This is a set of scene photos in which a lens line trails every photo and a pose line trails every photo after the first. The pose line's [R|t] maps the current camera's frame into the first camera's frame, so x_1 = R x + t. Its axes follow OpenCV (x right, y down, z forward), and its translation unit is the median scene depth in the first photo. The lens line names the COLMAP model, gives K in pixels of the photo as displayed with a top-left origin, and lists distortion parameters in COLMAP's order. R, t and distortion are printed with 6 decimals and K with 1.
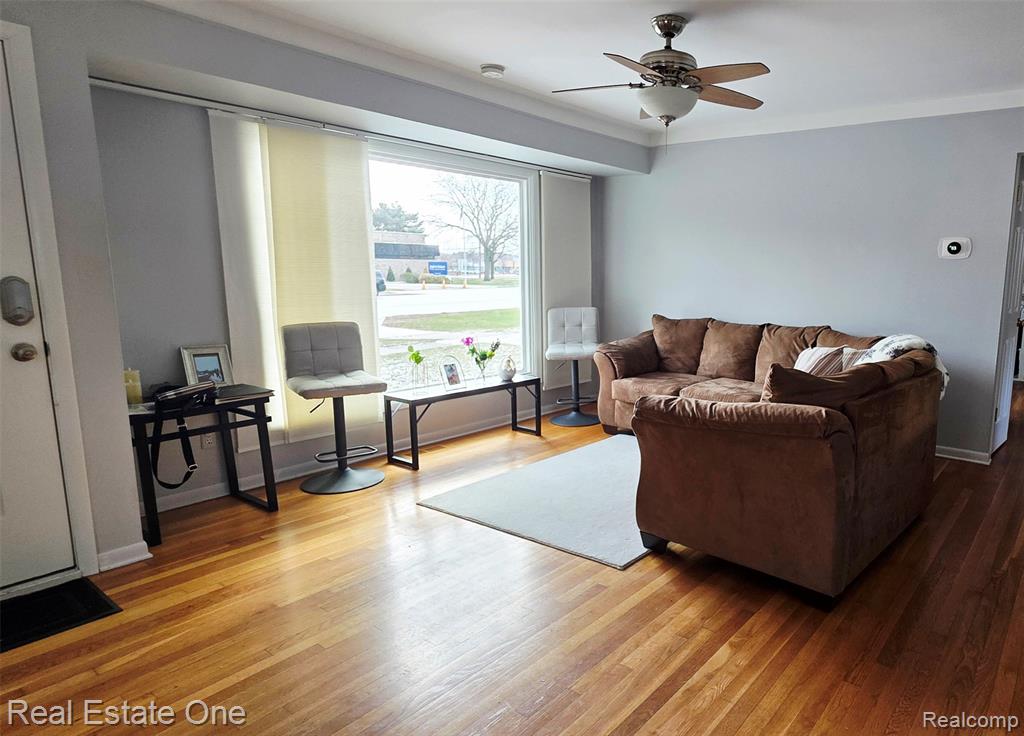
lens RADIAL K [[482.4, 0, 512.2], [0, 482.4, 335.8], [0, 0, 1]] dist [0.001906, 0.000330]
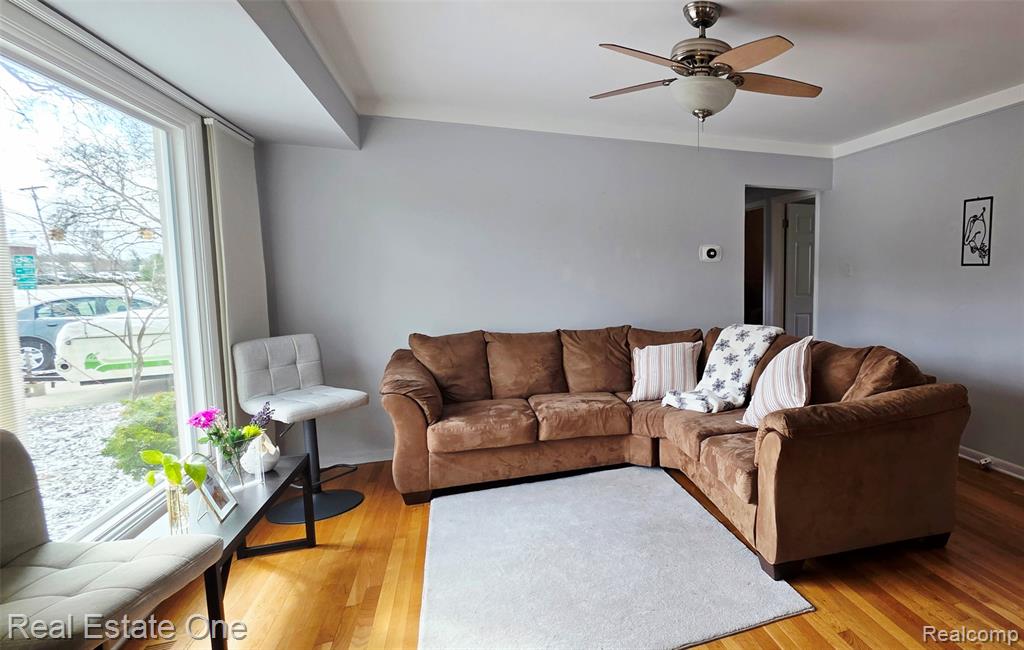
lens RADIAL K [[601.4, 0, 512.0], [0, 601.4, 325.0], [0, 0, 1]] dist [-0.001301, -0.000884]
pose [[0.573385, -0.093206, 0.813967, -0.440266], [0.130990, 0.991157, 0.021221, -0.064126], [-0.808747, 0.094454, 0.580523, 0.347193]]
